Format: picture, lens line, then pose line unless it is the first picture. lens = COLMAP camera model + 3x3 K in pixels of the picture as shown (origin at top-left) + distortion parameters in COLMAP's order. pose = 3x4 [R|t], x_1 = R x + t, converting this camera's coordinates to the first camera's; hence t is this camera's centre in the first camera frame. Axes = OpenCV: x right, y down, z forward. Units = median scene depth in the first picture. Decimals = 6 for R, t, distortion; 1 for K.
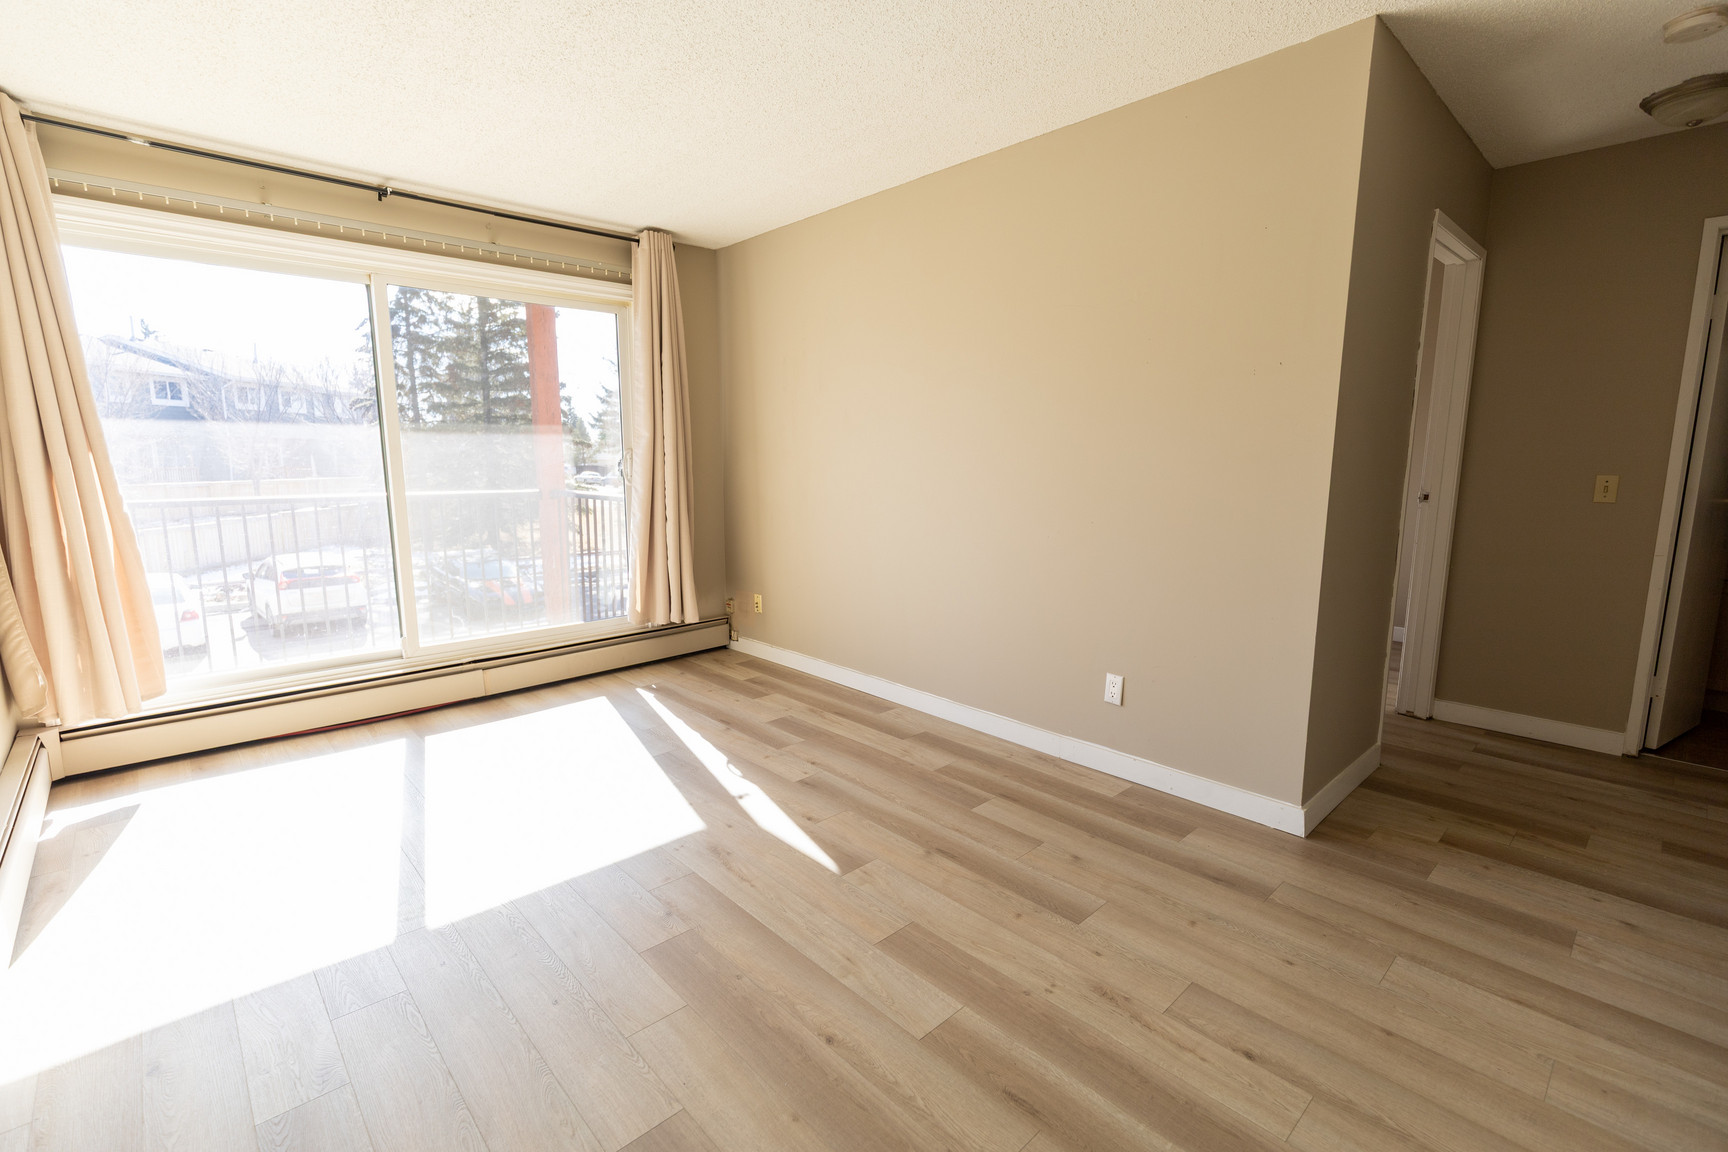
lens RADIAL K [[783.3, 0, 856.7], [0, 783.3, 581.3], [0, 0, 1]] dist [0.005571, -0.000934]
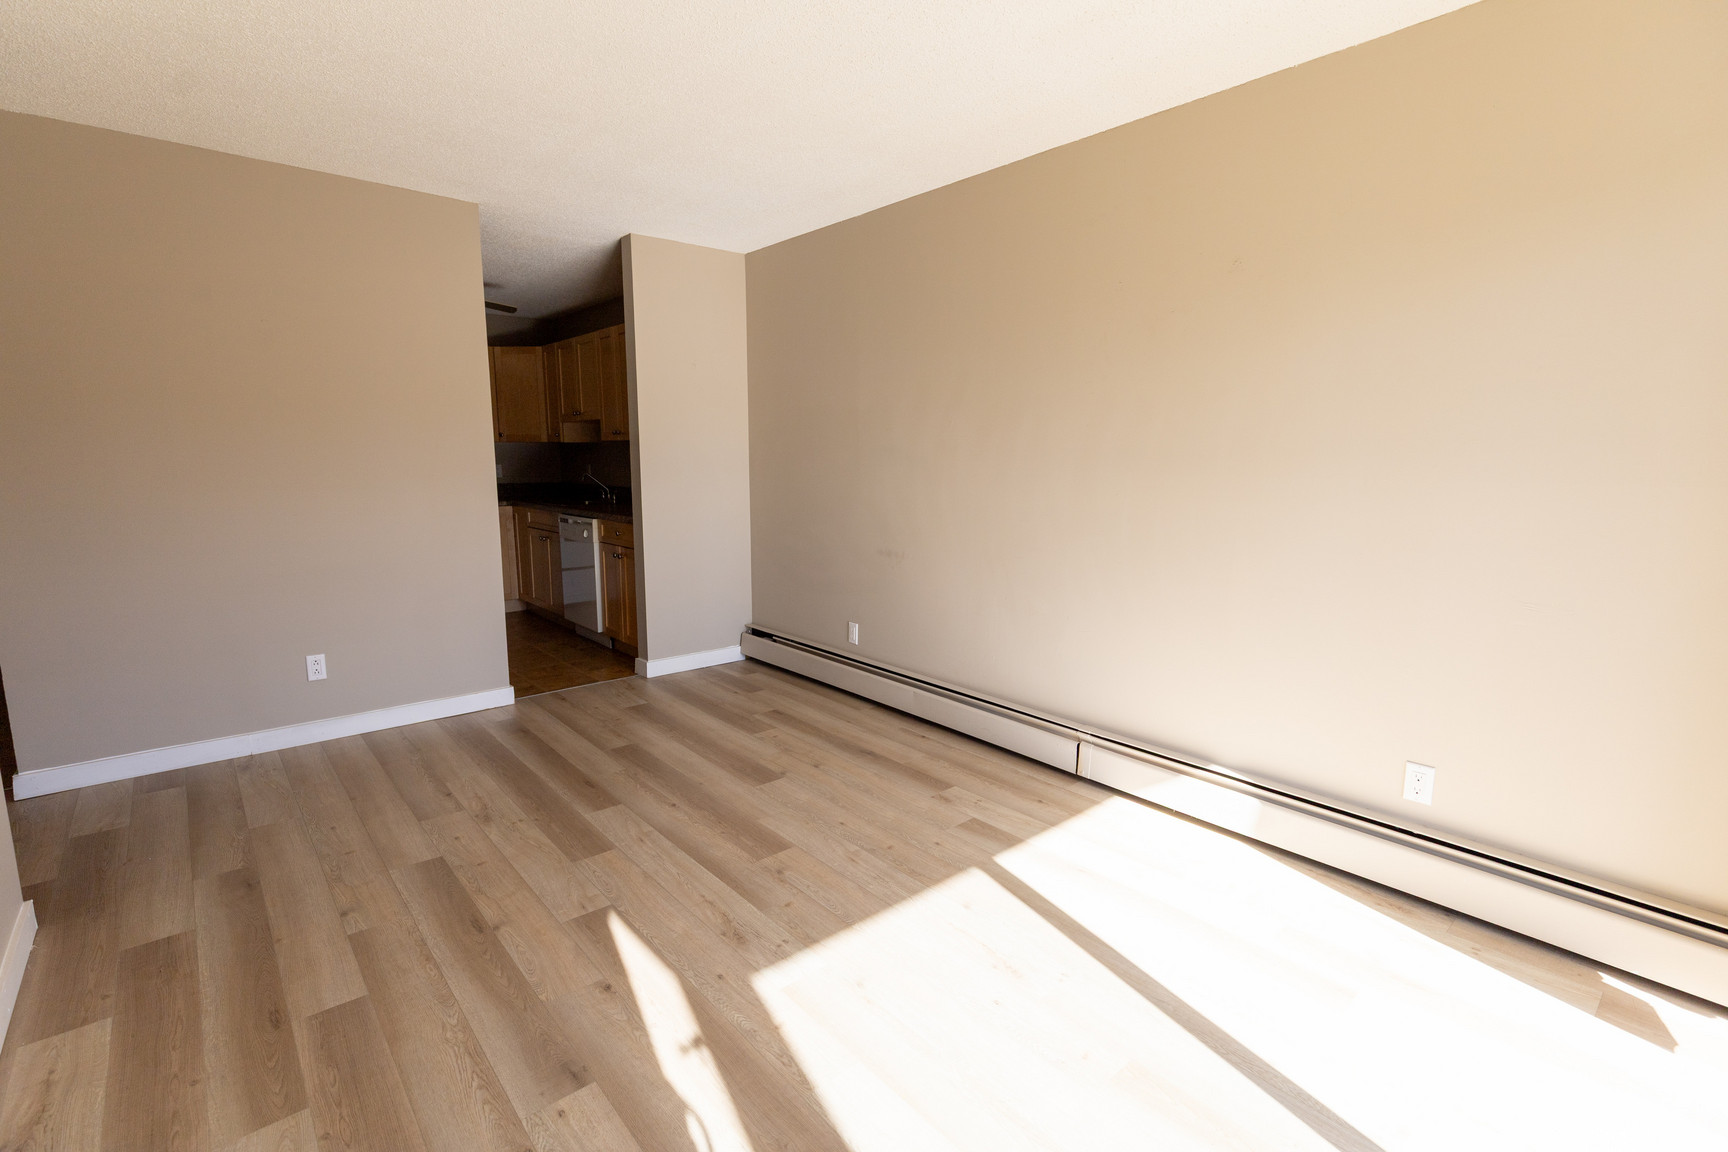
lens RADIAL K [[783.3, 0, 872.9], [0, 783.3, 572.4], [0, 0, 1]] dist [0.005571, -0.000934]
pose [[-0.999956, -0.004657, 0.008139, -0.379580], [-0.001906, 0.950800, 0.309801, -0.345376], [-0.009181, 0.309772, -0.950767, 1.935136]]
